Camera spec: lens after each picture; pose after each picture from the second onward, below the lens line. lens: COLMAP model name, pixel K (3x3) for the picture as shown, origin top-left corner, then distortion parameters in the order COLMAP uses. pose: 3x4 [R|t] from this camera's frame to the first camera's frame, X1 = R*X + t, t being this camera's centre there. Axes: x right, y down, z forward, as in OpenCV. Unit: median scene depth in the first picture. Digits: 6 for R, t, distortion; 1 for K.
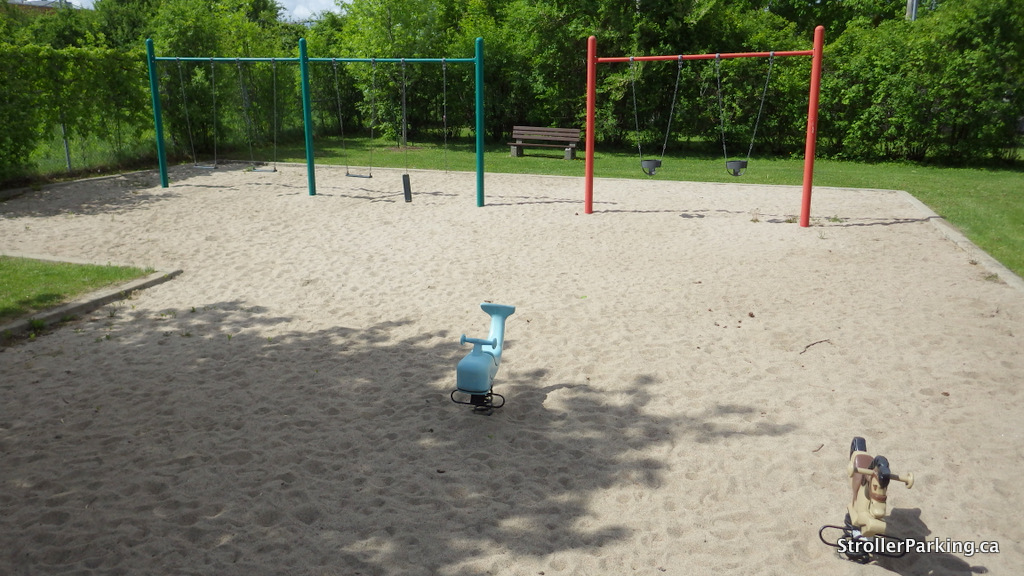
lens RADIAL K [[751.4, 0, 511.2], [0, 751.4, 290.2], [0, 0, 1]] dist [-0.008865, -0.003551]
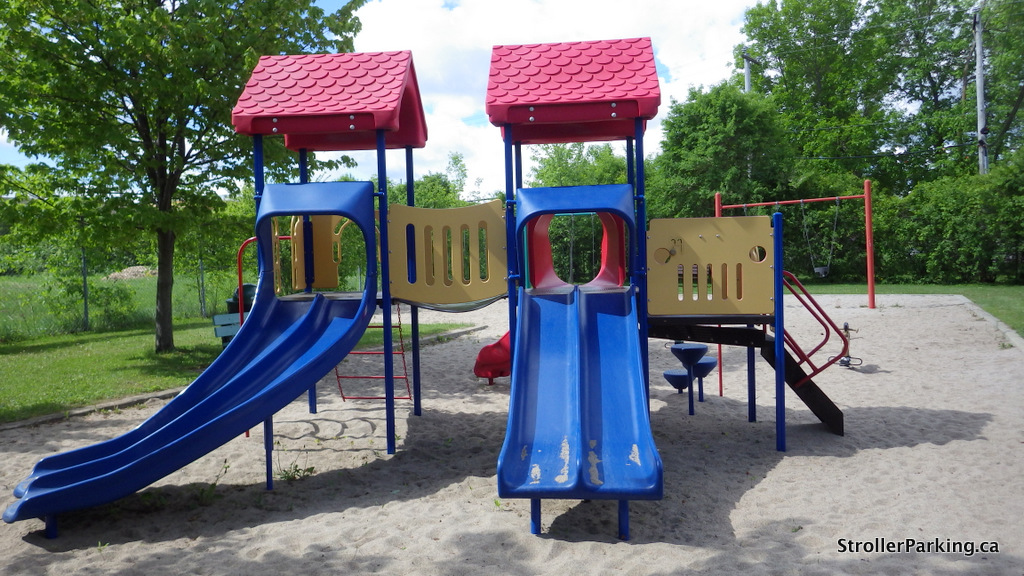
lens RADIAL K [[751.4, 0, 510.0], [0, 751.4, 284.5], [0, 0, 1]] dist [-0.008865, -0.003551]
pose [[0.987303, -0.021861, -0.157337, -0.050677], [-0.014969, 0.973274, -0.229157, 0.132555], [0.158142, 0.228603, 0.960589, -0.332354]]
